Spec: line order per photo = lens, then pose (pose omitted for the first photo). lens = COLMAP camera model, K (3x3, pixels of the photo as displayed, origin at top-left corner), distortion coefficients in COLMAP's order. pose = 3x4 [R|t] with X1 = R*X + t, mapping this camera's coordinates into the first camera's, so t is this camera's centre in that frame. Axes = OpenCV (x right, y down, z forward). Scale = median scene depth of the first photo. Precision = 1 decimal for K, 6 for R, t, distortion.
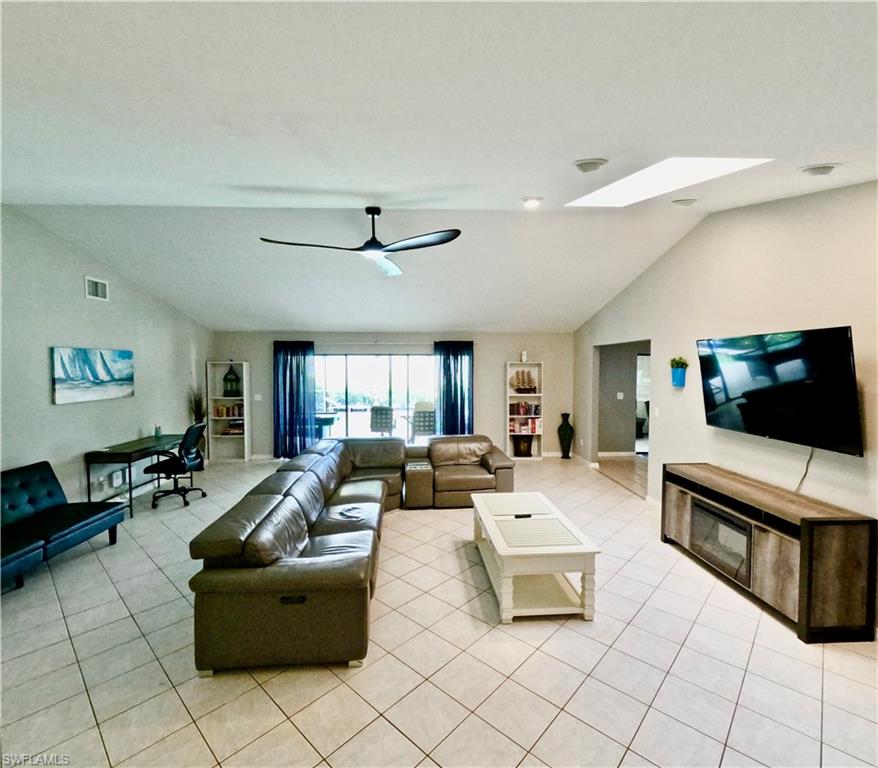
lens RADIAL K [[422.9, 0, 440.6], [0, 422.9, 386.0], [0, 0, 1]] dist [0.003016, 0.000819]
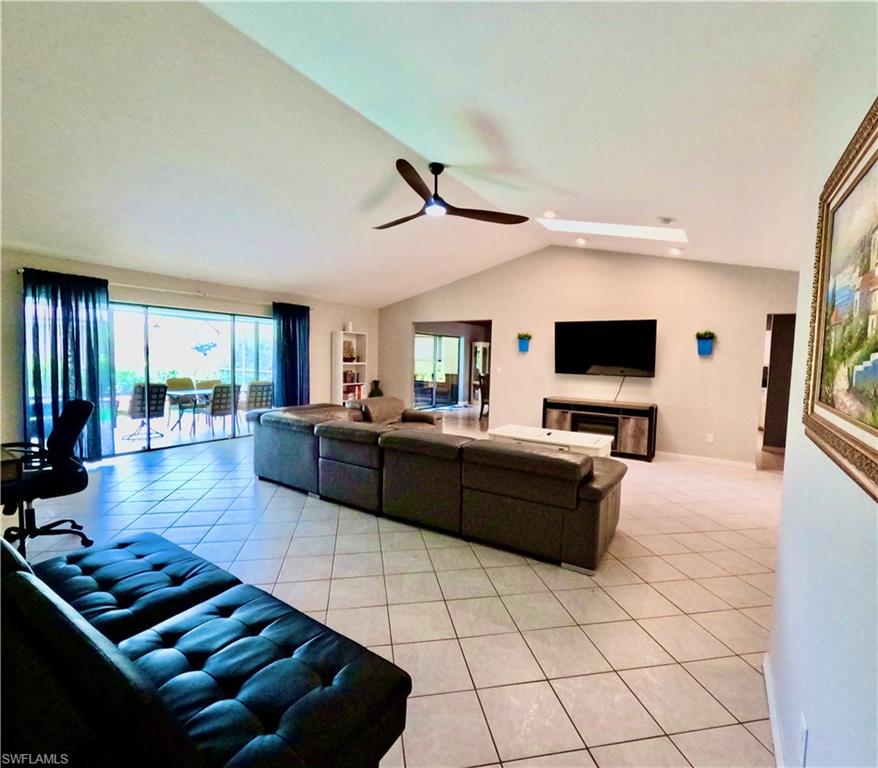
lens RADIAL K [[422.0, 0, 436.9], [0, 422.0, 382.6], [0, 0, 1]] dist [0.001115, 0.000101]
pose [[0.597642, -0.035235, 0.800988, -0.754605], [0.012797, 0.999326, 0.034412, 0.050082], [-0.801661, -0.010316, 0.597690, 0.289532]]
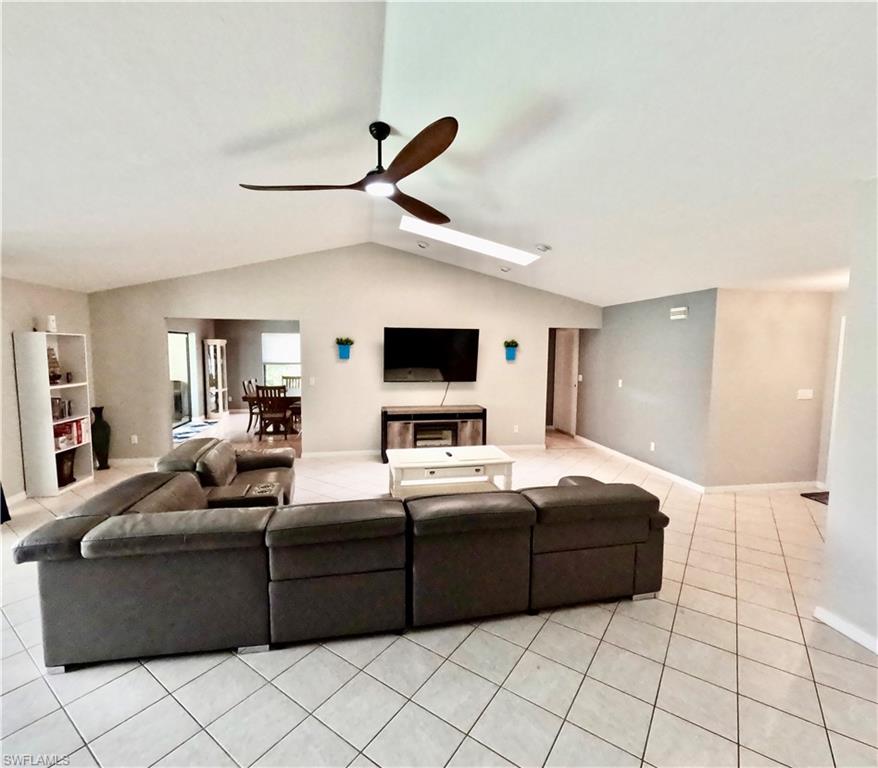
lens RADIAL K [[422.9, 0, 440.6], [0, 422.9, 386.0], [0, 0, 1]] dist [0.003016, 0.000819]
pose [[-0.137657, -0.091047, 0.986286, -0.719280], [0.036874, 0.994605, 0.096962, -0.028132], [-0.989793, 0.049715, -0.133557, 0.767804]]
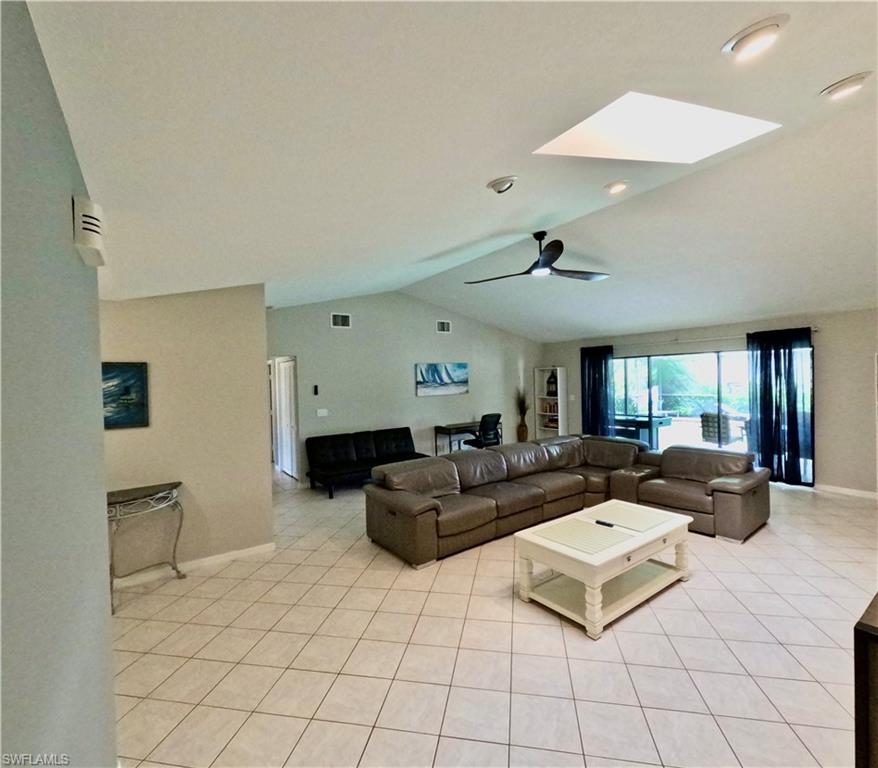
lens RADIAL K [[422.9, 0, 440.6], [0, 422.9, 386.0], [0, 0, 1]] dist [0.003016, 0.000819]
pose [[0.529968, 0.001681, -0.848016, 0.522310], [-0.011251, 0.999924, -0.005049, 0.007159], [0.847943, 0.012217, 0.529946, 0.124078]]
